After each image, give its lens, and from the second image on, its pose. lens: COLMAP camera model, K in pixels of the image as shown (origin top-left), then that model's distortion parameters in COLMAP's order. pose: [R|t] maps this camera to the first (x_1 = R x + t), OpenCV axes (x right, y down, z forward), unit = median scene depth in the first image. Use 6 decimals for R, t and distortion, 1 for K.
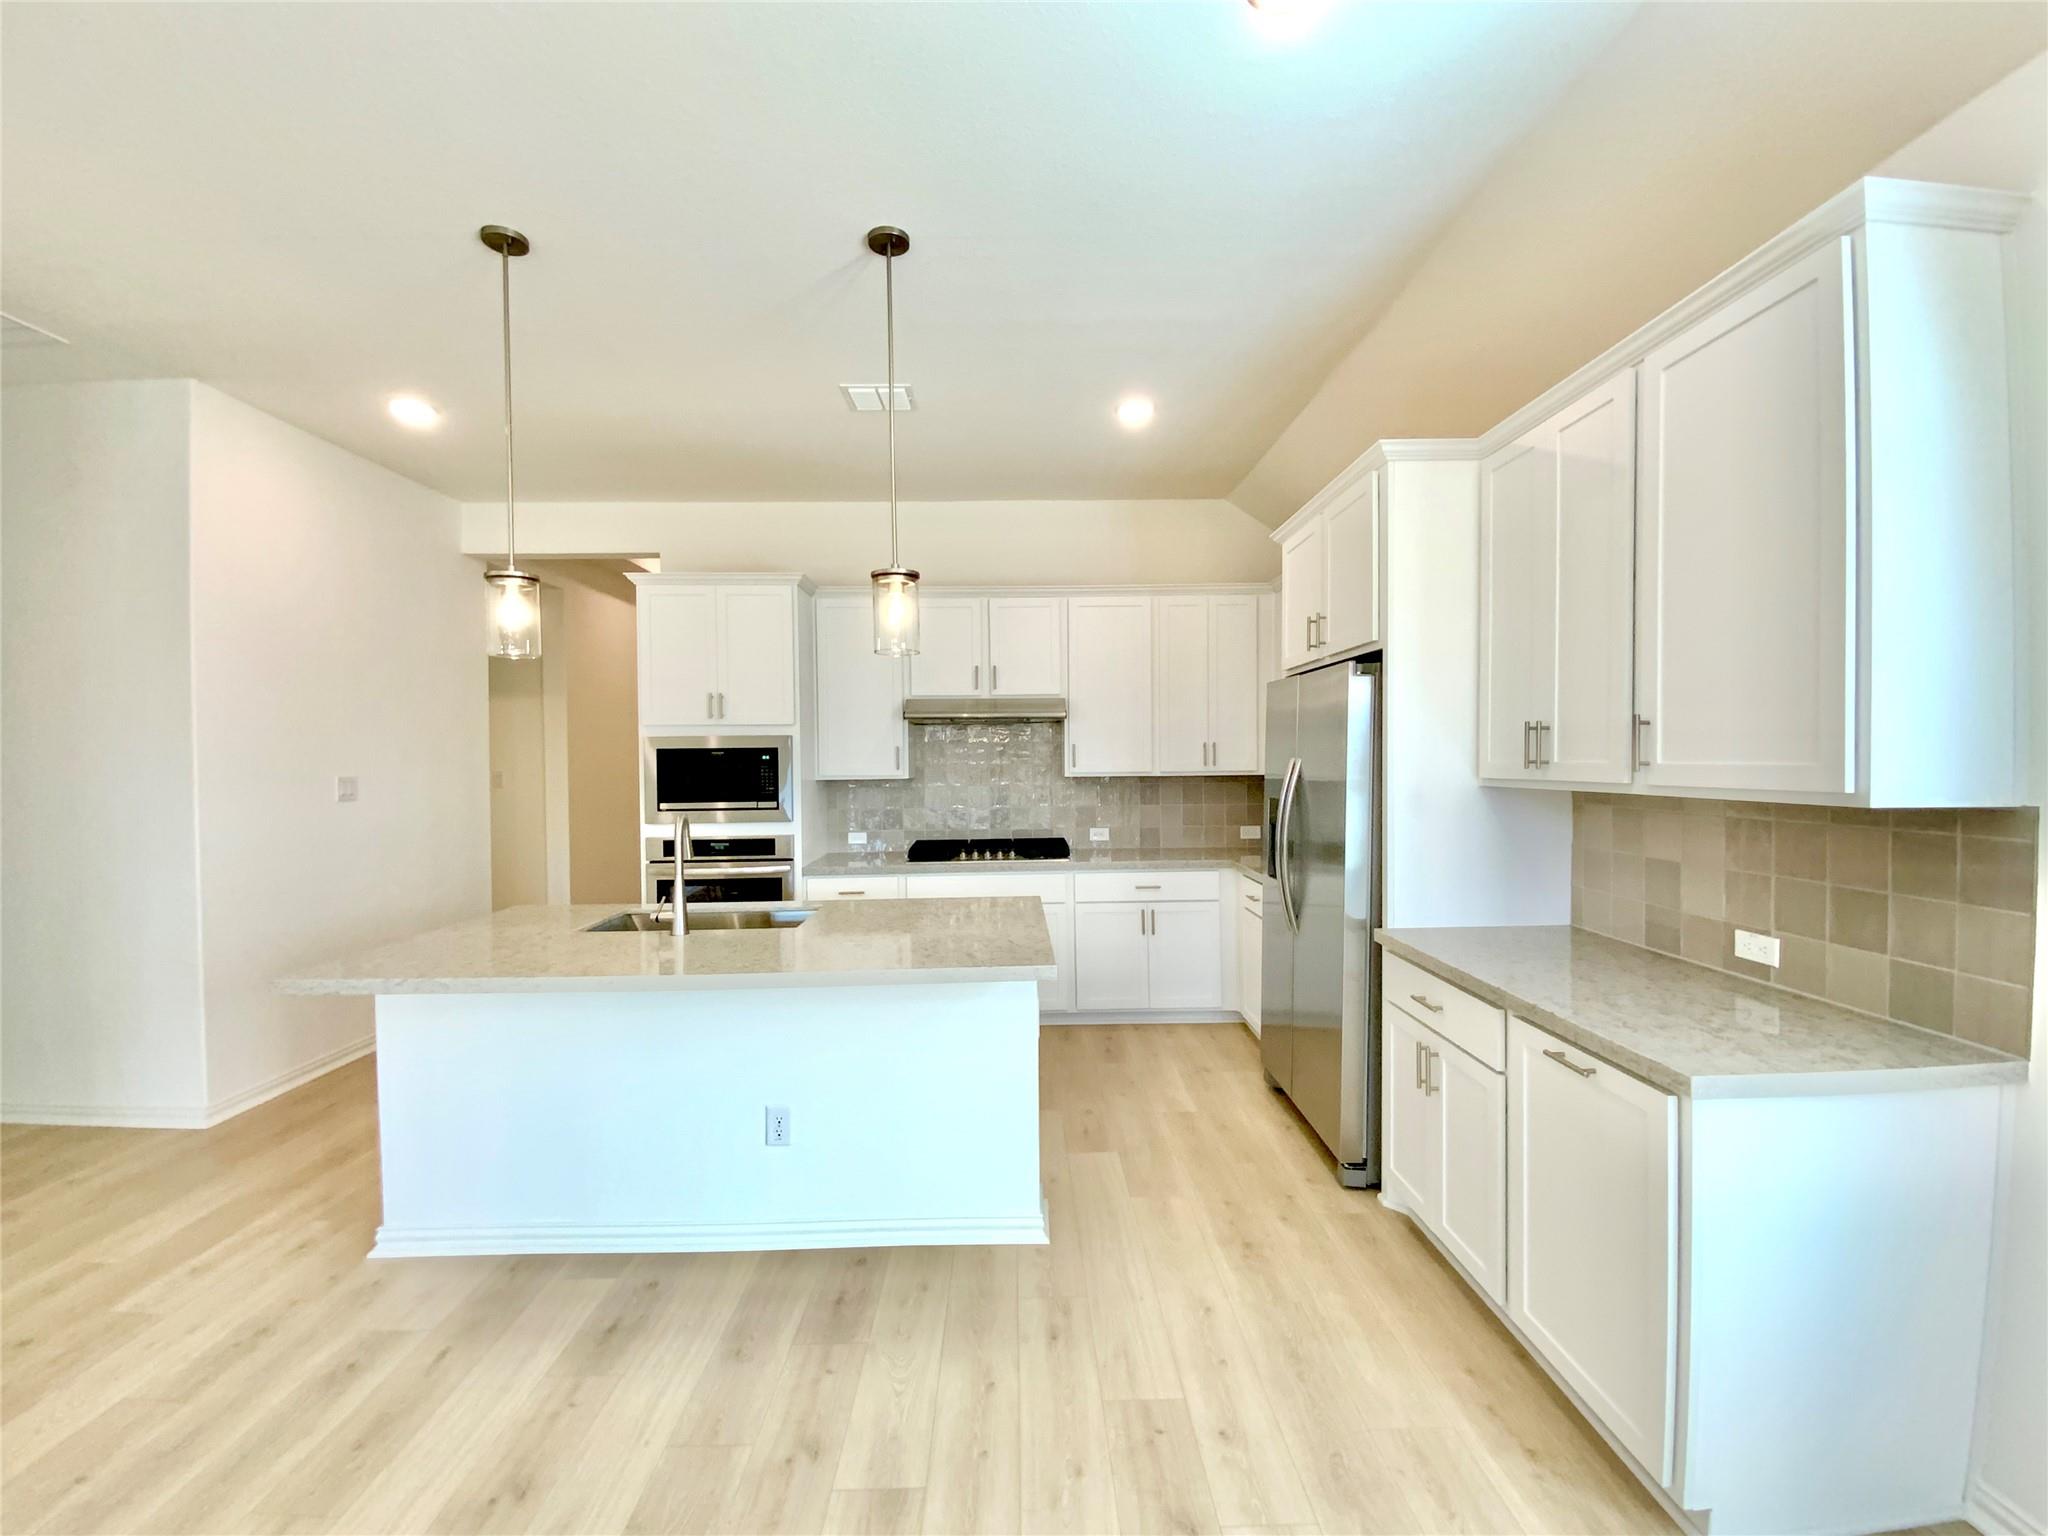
lens RADIAL K [[828.9, 0, 1026.8], [0, 828.9, 764.2], [0, 0, 1]] dist [0.010661, -0.009265]
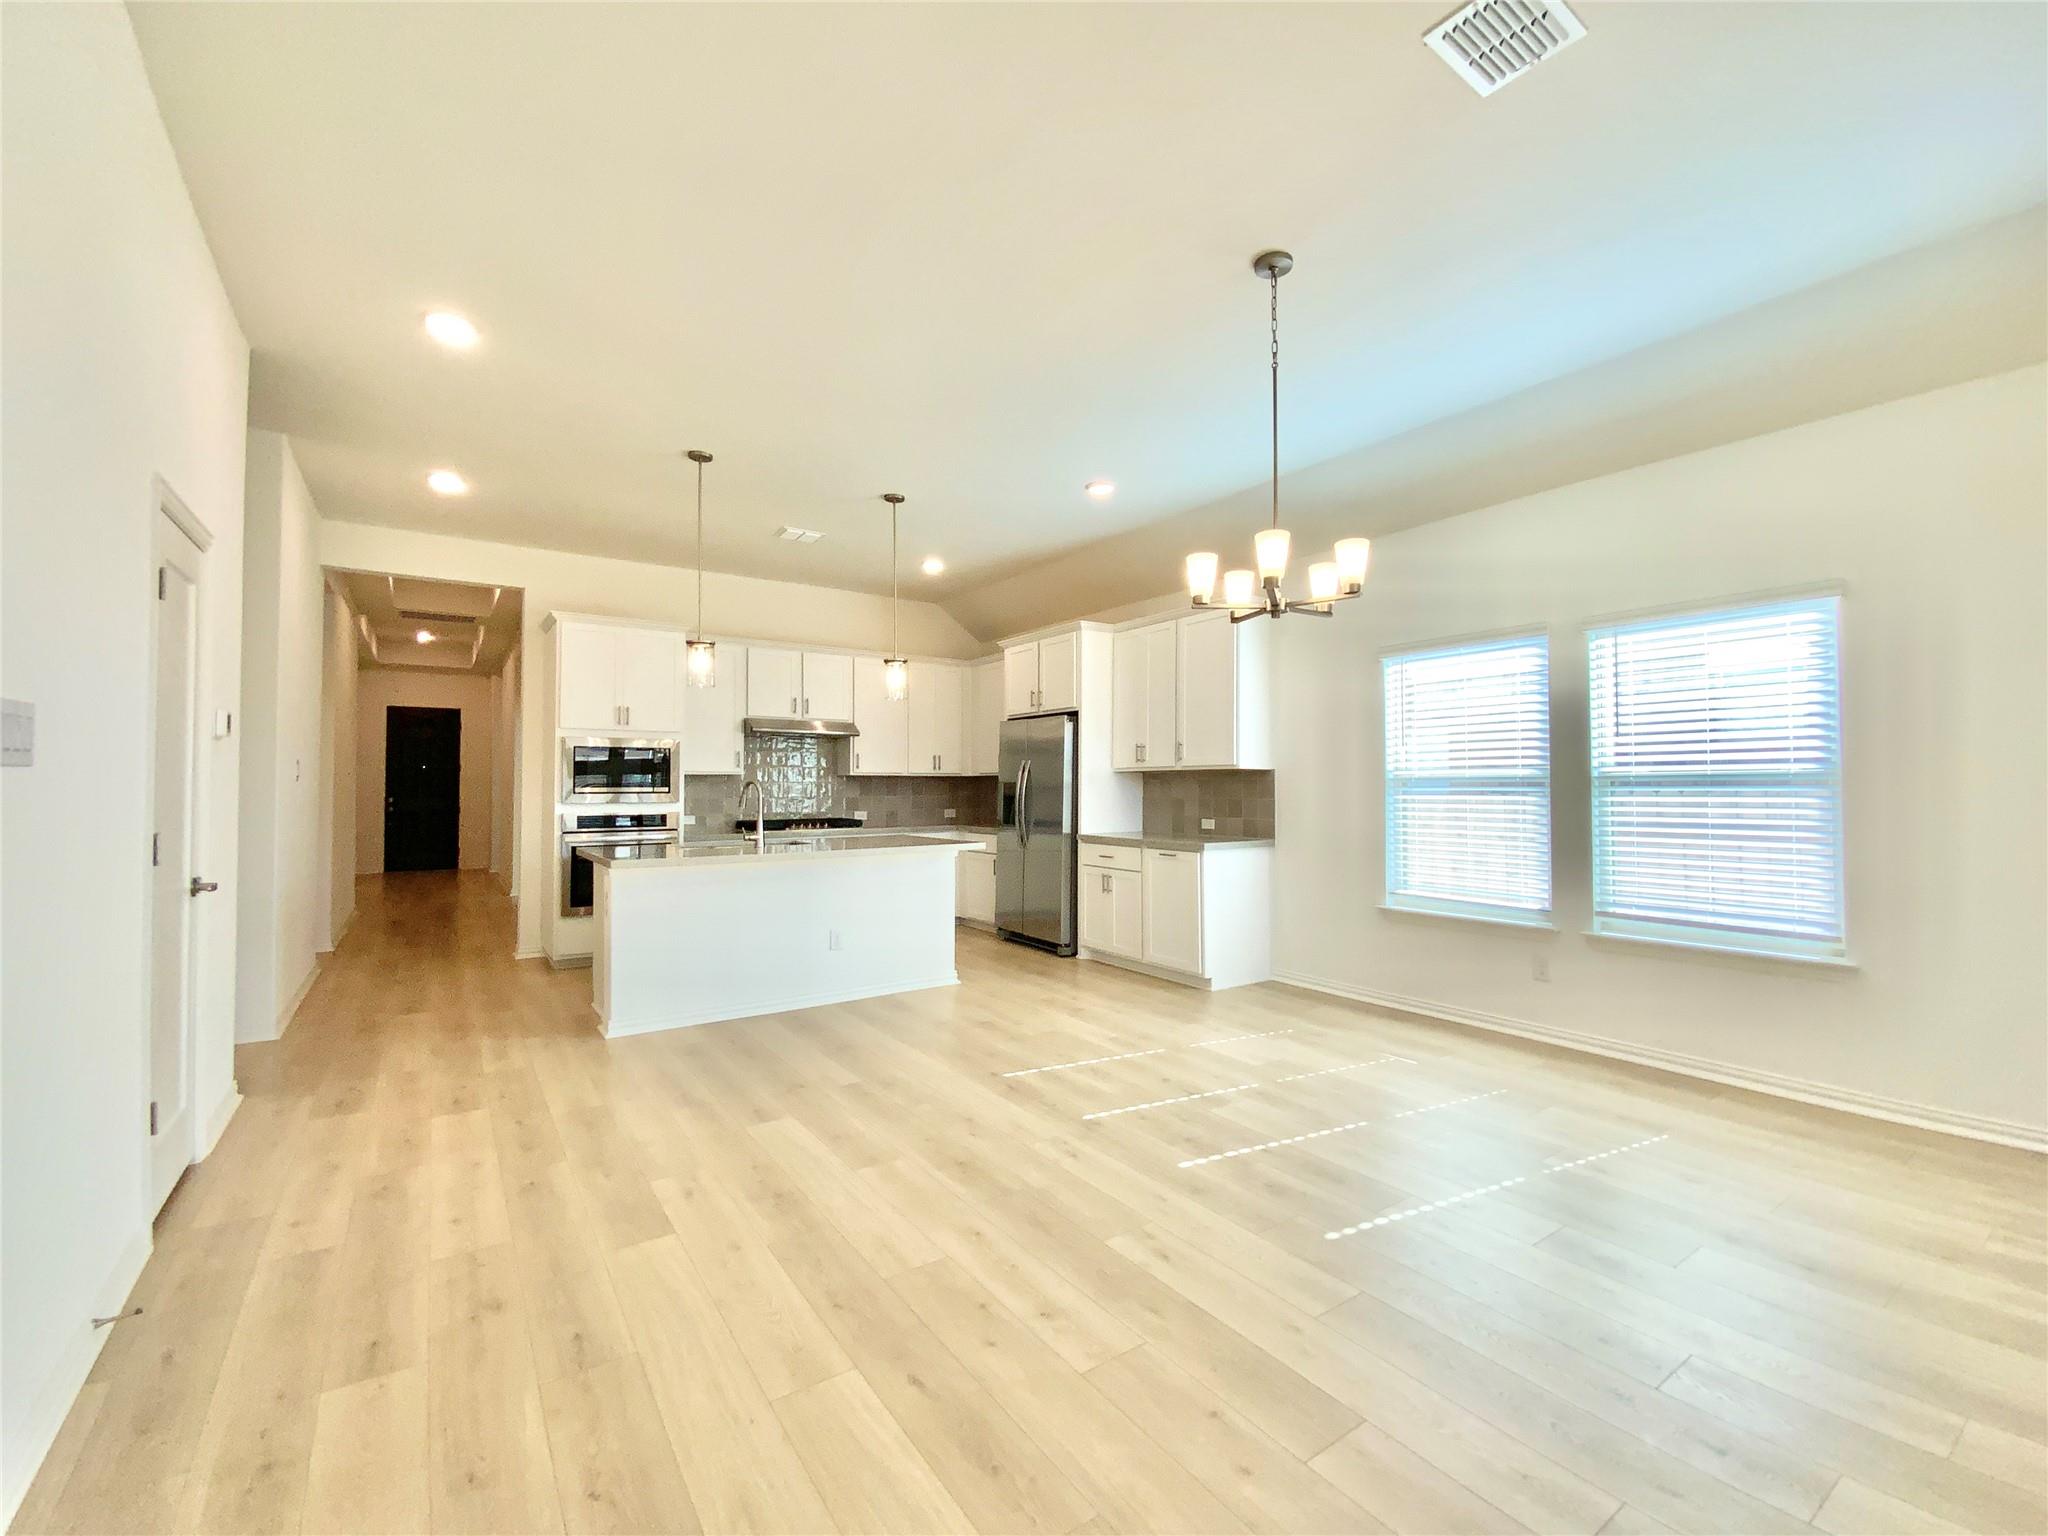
lens RADIAL K [[828.9, 0, 1023.4], [0, 828.9, 768.7], [0, 0, 1]] dist [0.010661, -0.009265]
pose [[0.827948, 0.022681, 0.560346, -0.640643], [-0.002736, 0.999333, -0.036407, 0.068159], [-0.560798, 0.028610, 0.827458, -0.519444]]
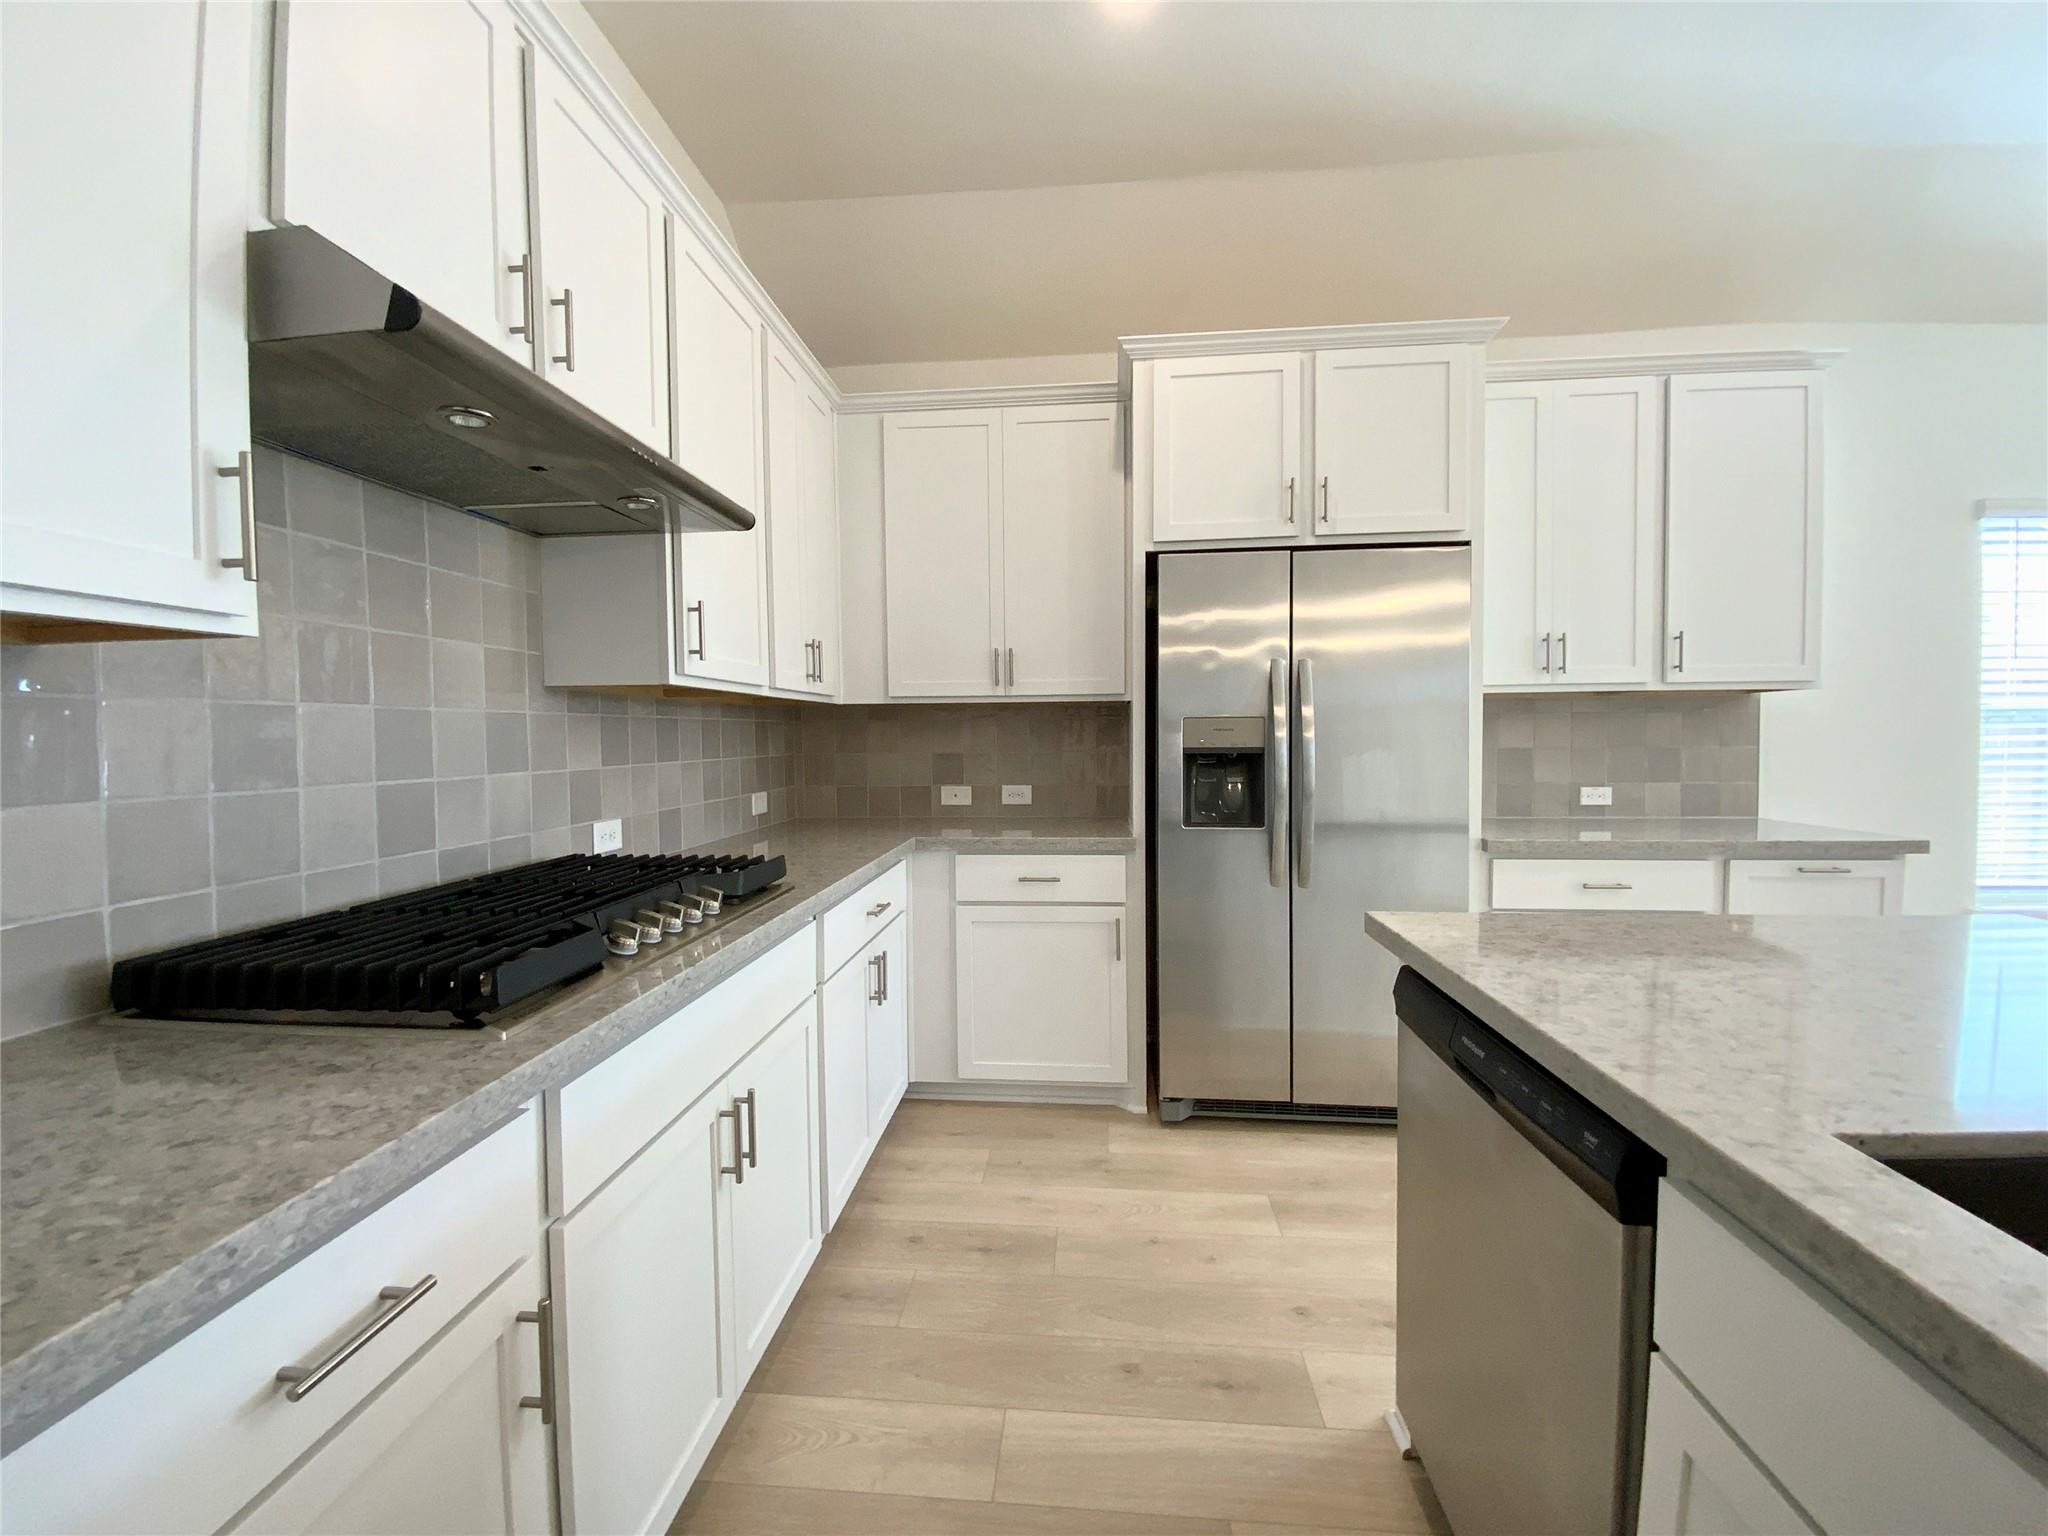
lens RADIAL K [[828.9, 0, 1023.9], [0, 828.9, 769.8], [0, 0, 1]] dist [0.010661, -0.009265]
pose [[0.109717, -0.031740, 0.993456, -0.378715], [0.017863, 0.999392, 0.029957, 0.054251], [-0.993802, 0.014459, 0.110217, 0.943684]]
